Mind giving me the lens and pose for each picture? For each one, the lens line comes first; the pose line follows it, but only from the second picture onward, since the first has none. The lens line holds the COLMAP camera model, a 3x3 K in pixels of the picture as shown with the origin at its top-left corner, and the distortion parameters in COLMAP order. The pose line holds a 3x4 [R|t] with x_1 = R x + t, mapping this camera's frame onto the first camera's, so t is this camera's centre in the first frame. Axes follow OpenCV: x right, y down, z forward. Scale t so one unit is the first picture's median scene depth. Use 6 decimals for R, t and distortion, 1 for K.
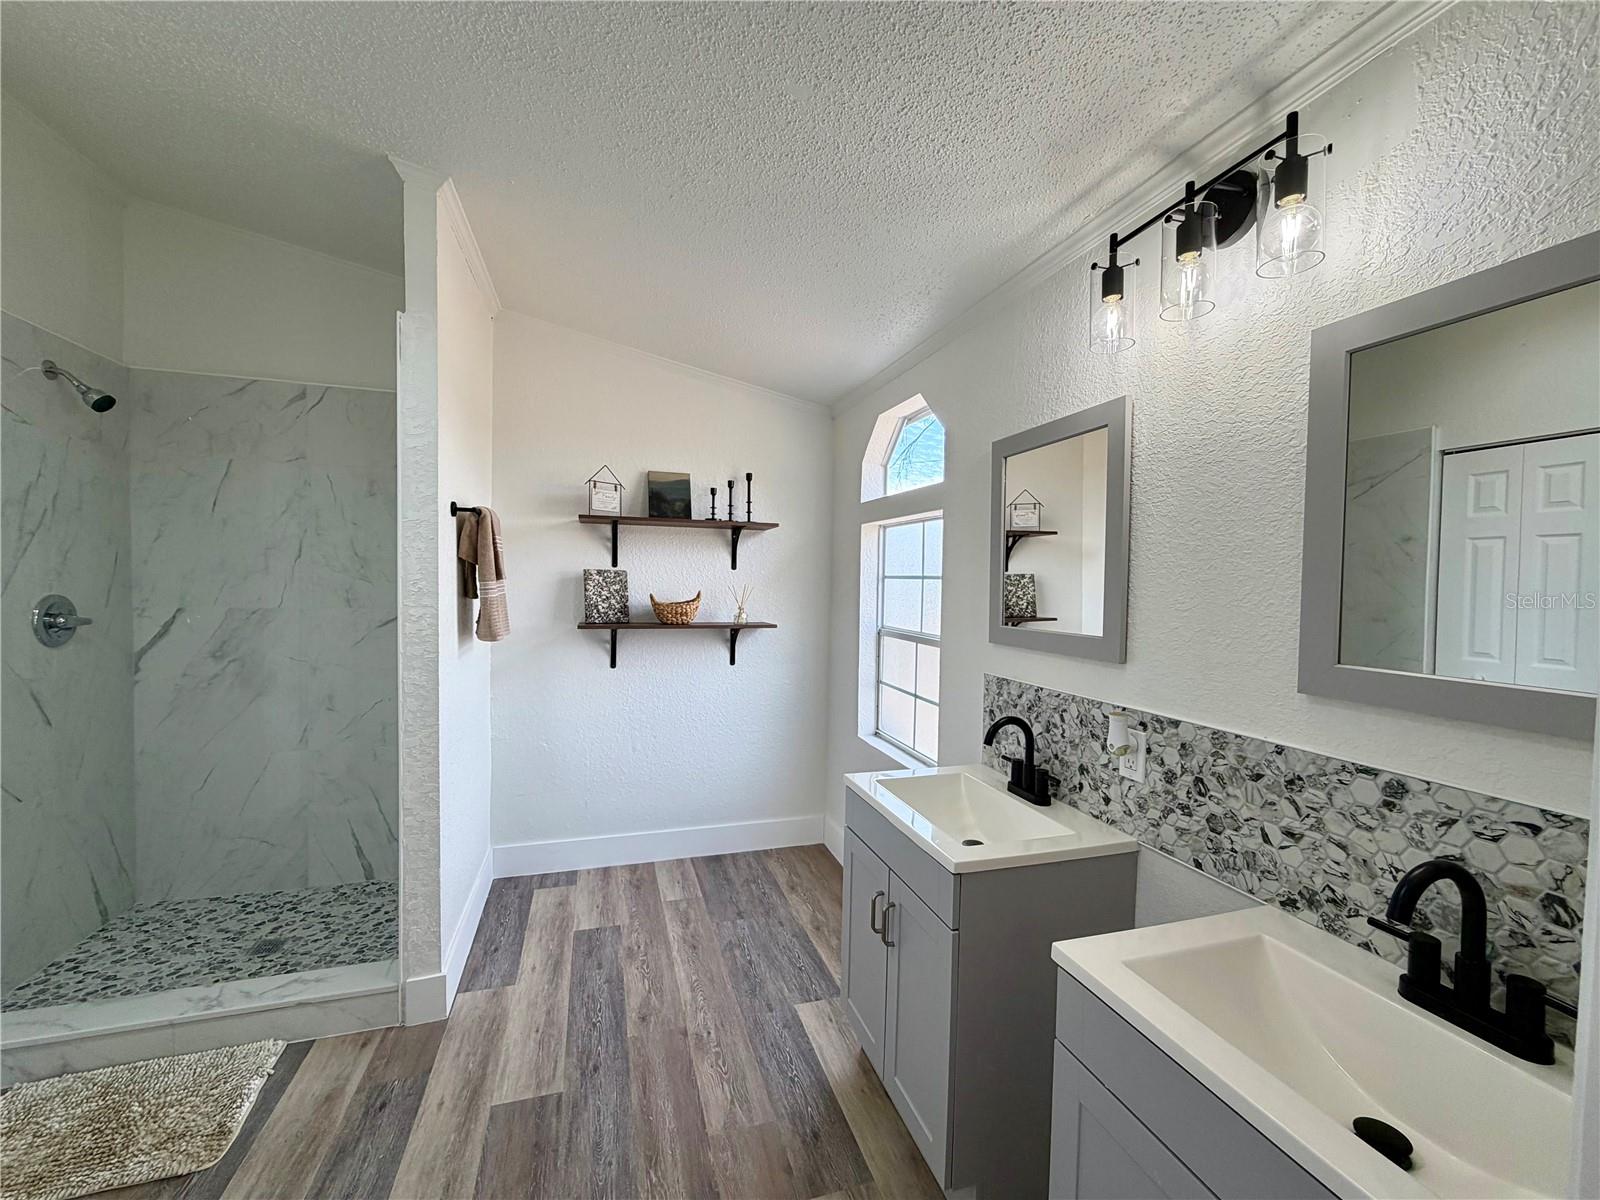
lens RADIAL K [[630.7, 0, 800.0], [0, 630.7, 600.0], [0, 0, 1]] dist [0.001634, -0.000345]
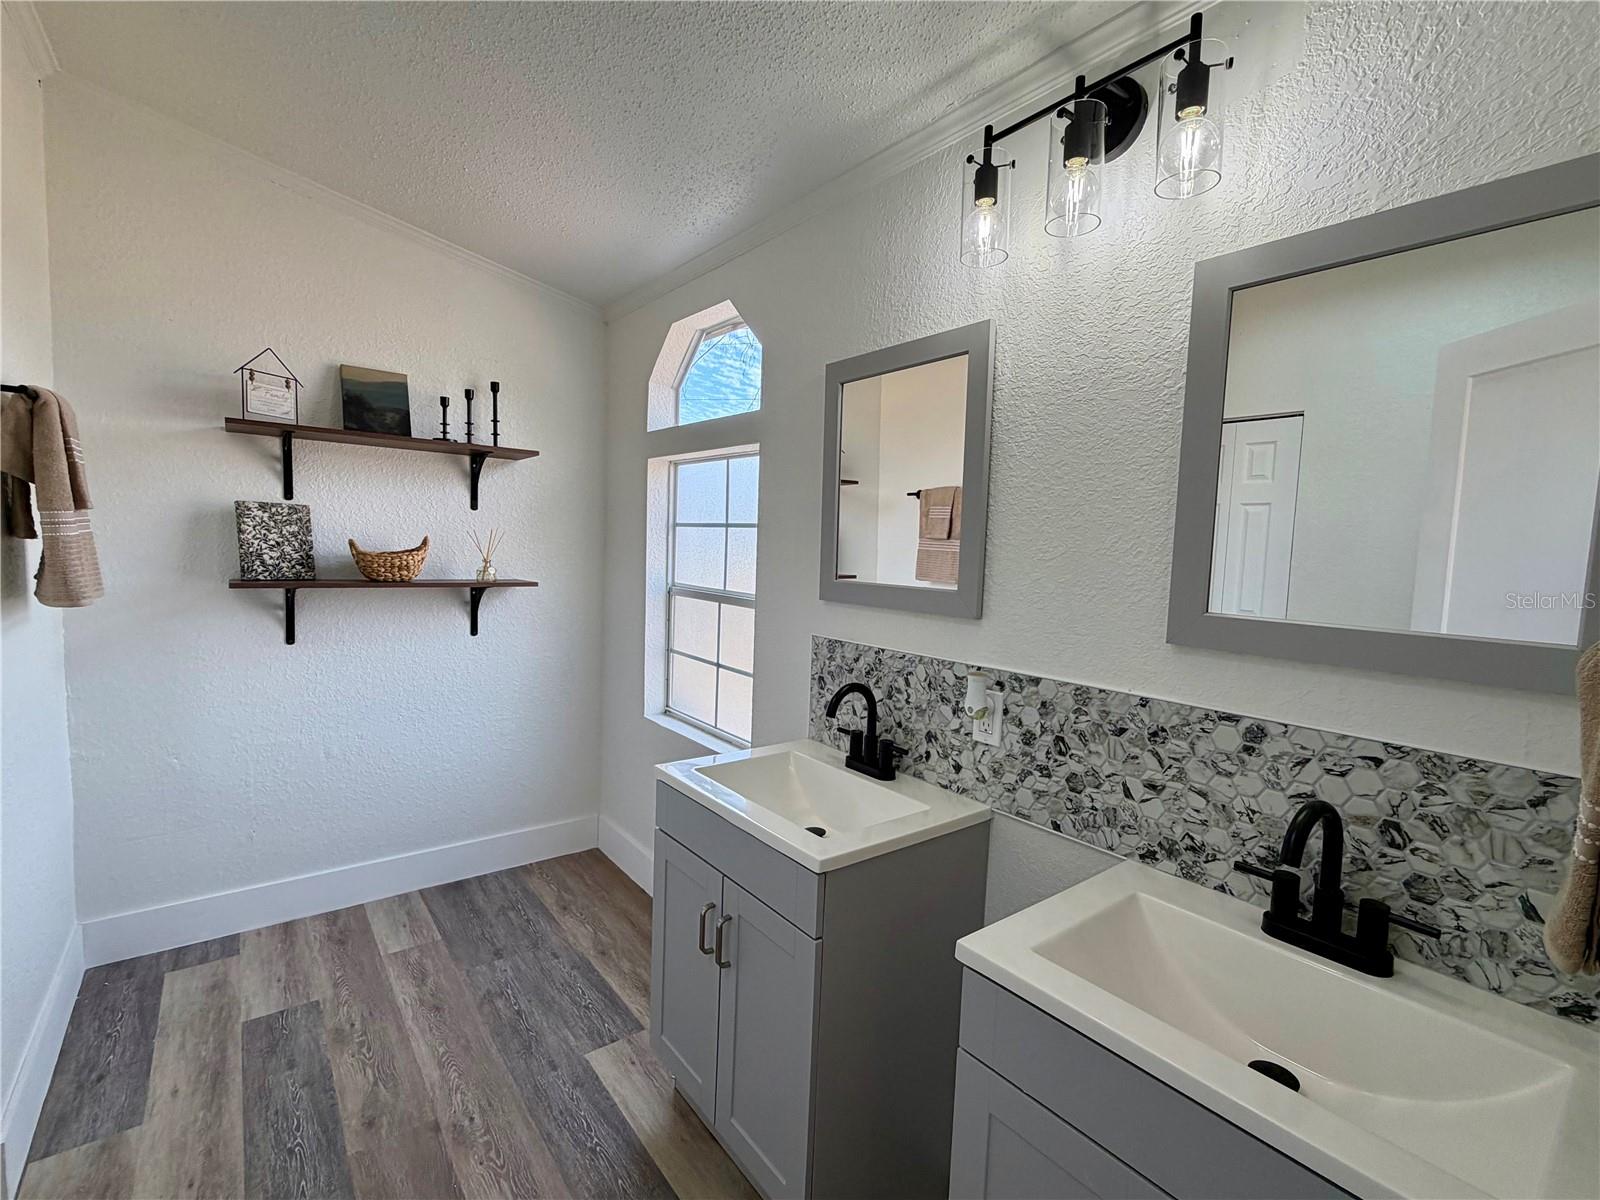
lens RADIAL K [[710.7, 0, 800.0], [0, 710.7, 600.0], [0, 0, 1]] dist [0.000277, 0.000059]
pose [[0.935465, -0.010544, 0.353262, -0.072030], [-0.009918, 0.998378, 0.056063, 0.014194], [-0.353280, -0.055949, 0.933843, 0.103144]]
